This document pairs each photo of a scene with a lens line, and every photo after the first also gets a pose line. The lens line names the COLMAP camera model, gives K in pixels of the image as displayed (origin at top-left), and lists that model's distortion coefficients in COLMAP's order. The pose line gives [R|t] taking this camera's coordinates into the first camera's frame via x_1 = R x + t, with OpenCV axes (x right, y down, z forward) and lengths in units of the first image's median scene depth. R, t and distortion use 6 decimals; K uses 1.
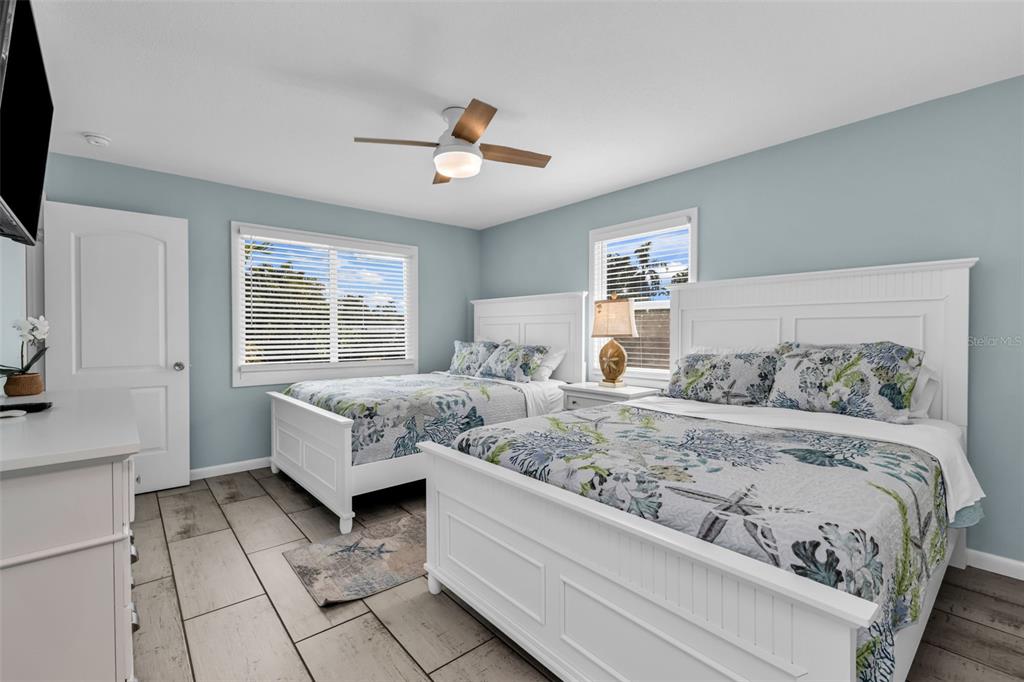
lens RADIAL K [[460.1, 0, 512.0], [0, 460.1, 341.0], [0, 0, 1]] dist [-0.000371, 0.000062]
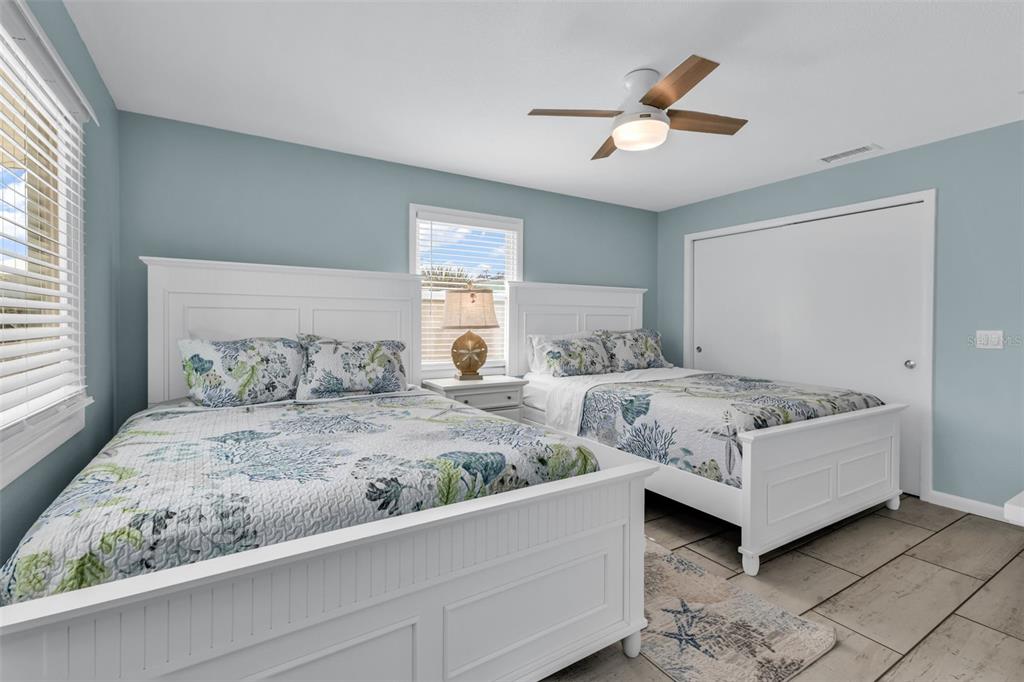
lens RADIAL K [[449.1, 0, 517.3], [0, 449.1, 326.0], [0, 0, 1]] dist [0.004618, 0.000658]
pose [[0.149815, -0.009697, 0.988666, -0.711799], [0.010765, 0.999909, 0.008176, -0.019576], [-0.988655, 0.009419, 0.149906, 0.772399]]
